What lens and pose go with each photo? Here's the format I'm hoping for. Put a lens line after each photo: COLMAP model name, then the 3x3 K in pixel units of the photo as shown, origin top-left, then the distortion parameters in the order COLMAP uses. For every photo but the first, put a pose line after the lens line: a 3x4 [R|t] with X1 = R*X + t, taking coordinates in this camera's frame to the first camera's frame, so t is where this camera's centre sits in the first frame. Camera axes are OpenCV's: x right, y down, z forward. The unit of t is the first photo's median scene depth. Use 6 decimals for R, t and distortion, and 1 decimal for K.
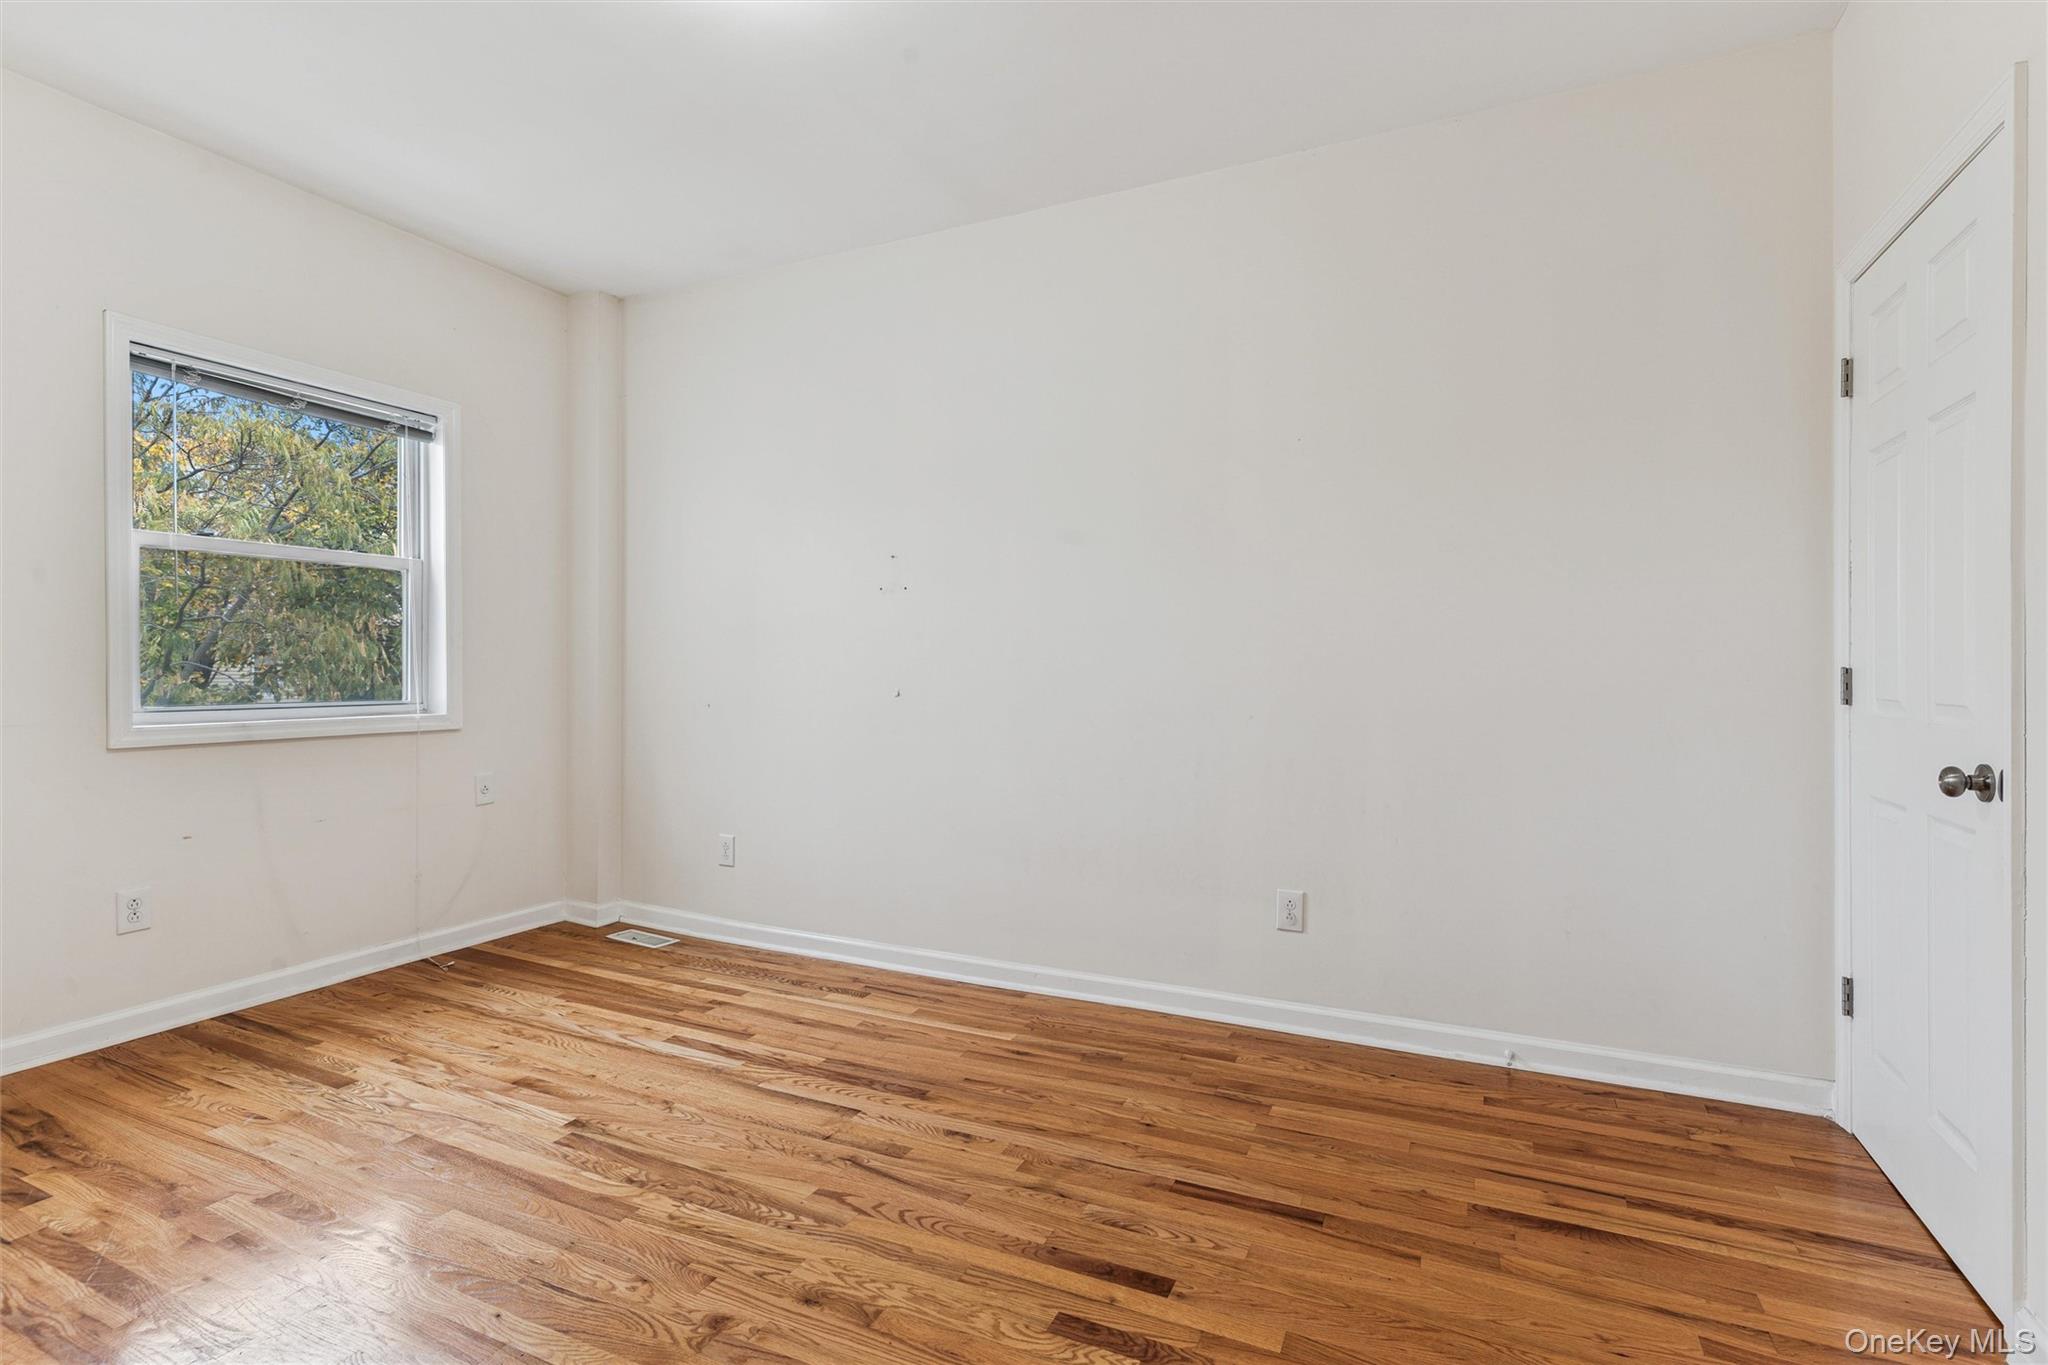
lens RADIAL K [[986.9, 0, 1013.2], [0, 986.9, 652.8], [0, 0, 1]] dist [0.014116, -0.000383]
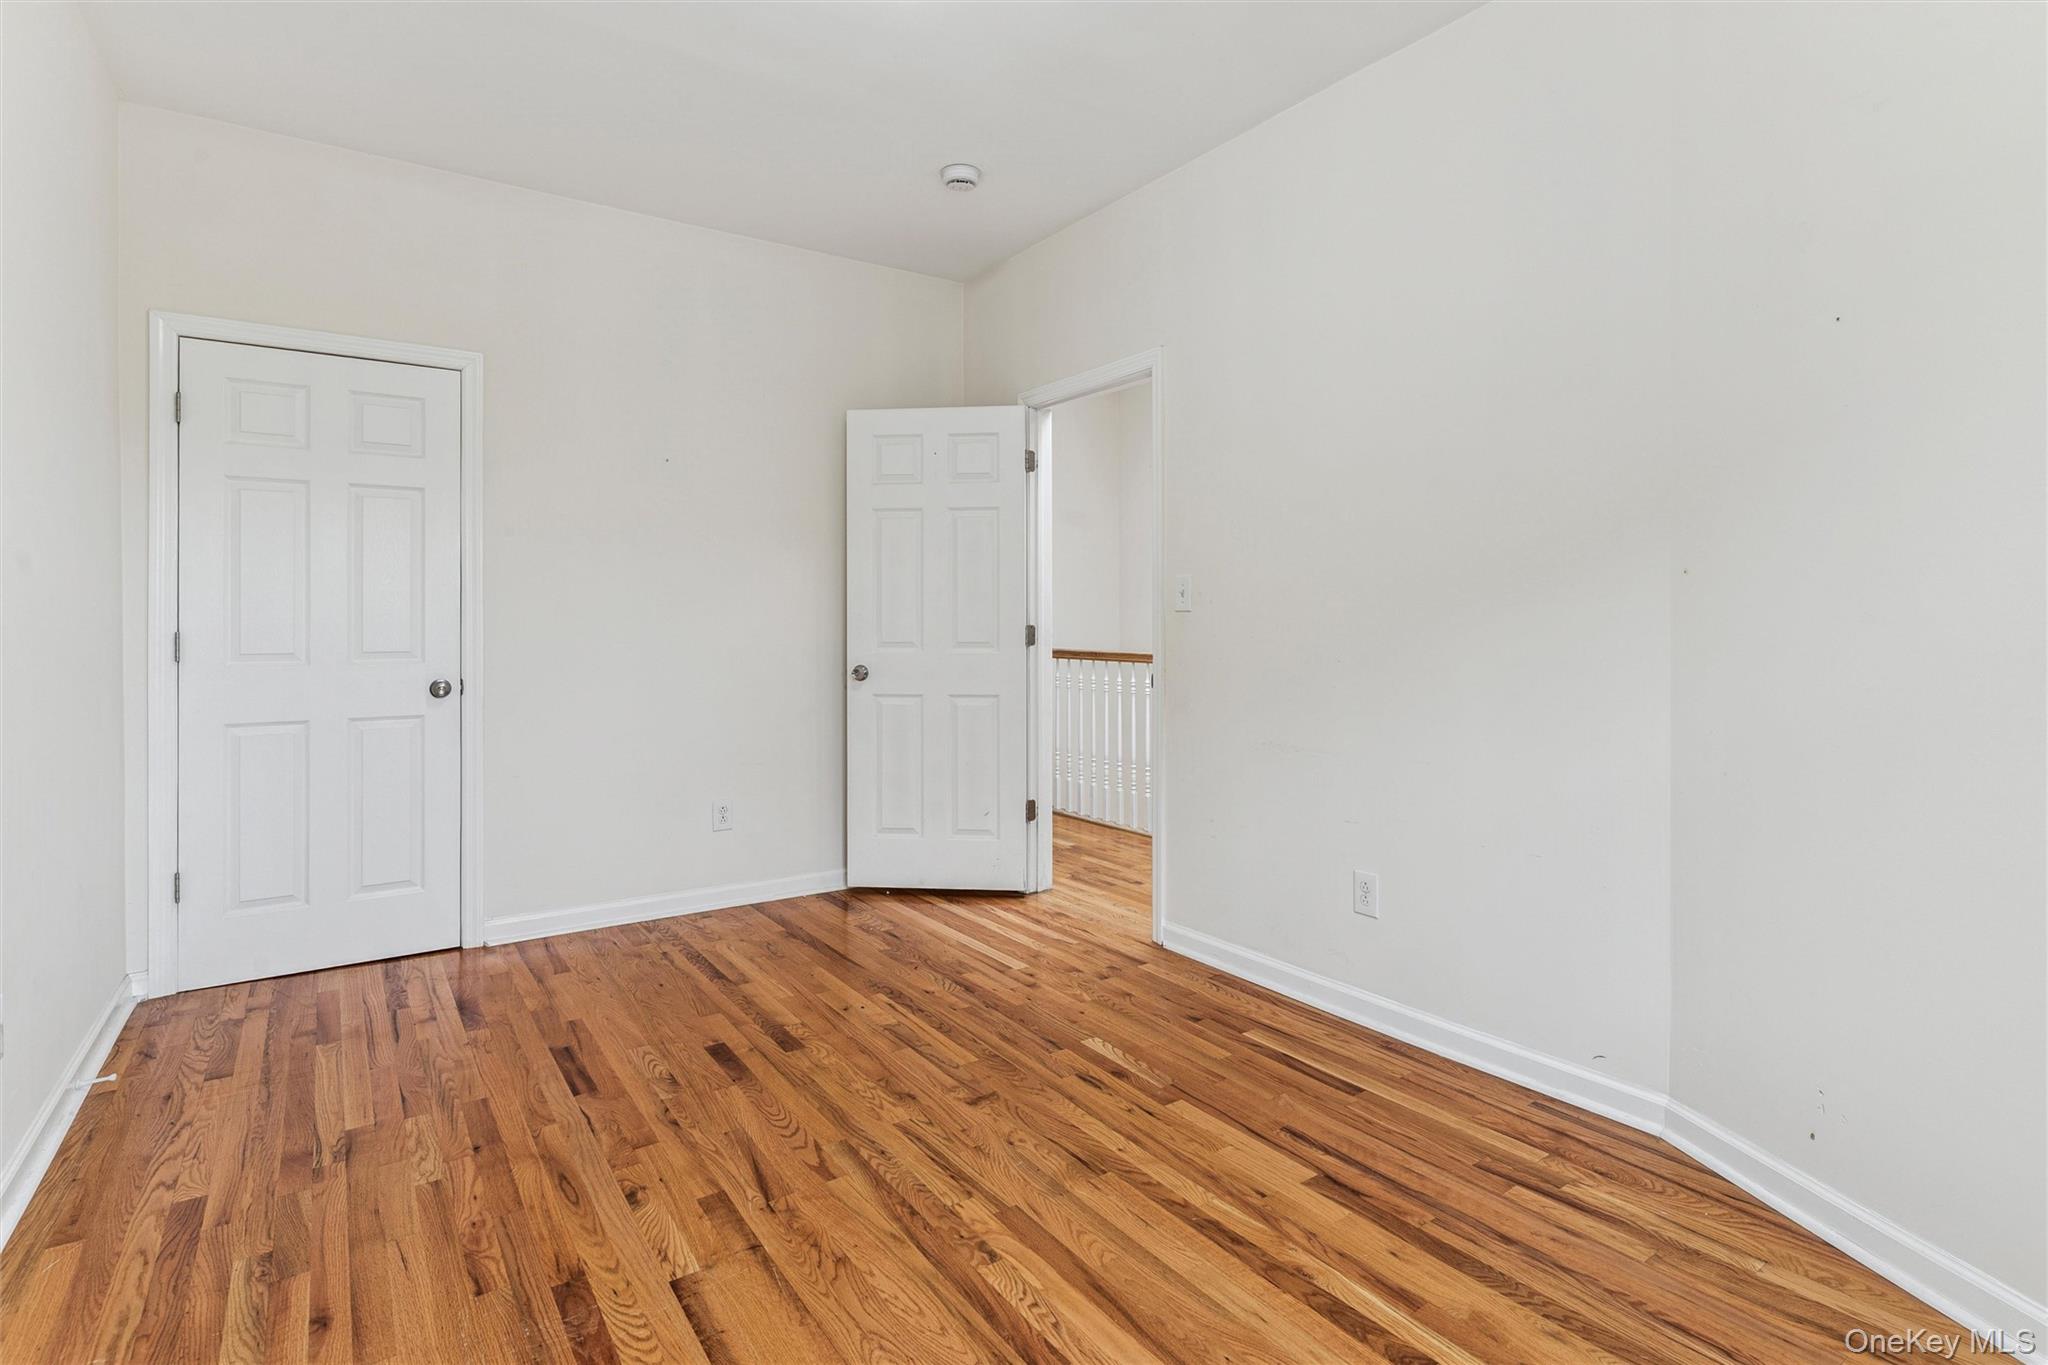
lens RADIAL K [[986.9, 0, 1013.2], [0, 986.9, 652.8], [0, 0, 1]] dist [0.014116, -0.000383]
pose [[-0.865068, -0.011001, 0.501534, -0.819140], [-0.004885, 0.999897, 0.013506, 0.016669], [-0.501631, 0.009234, -0.865032, 1.719951]]
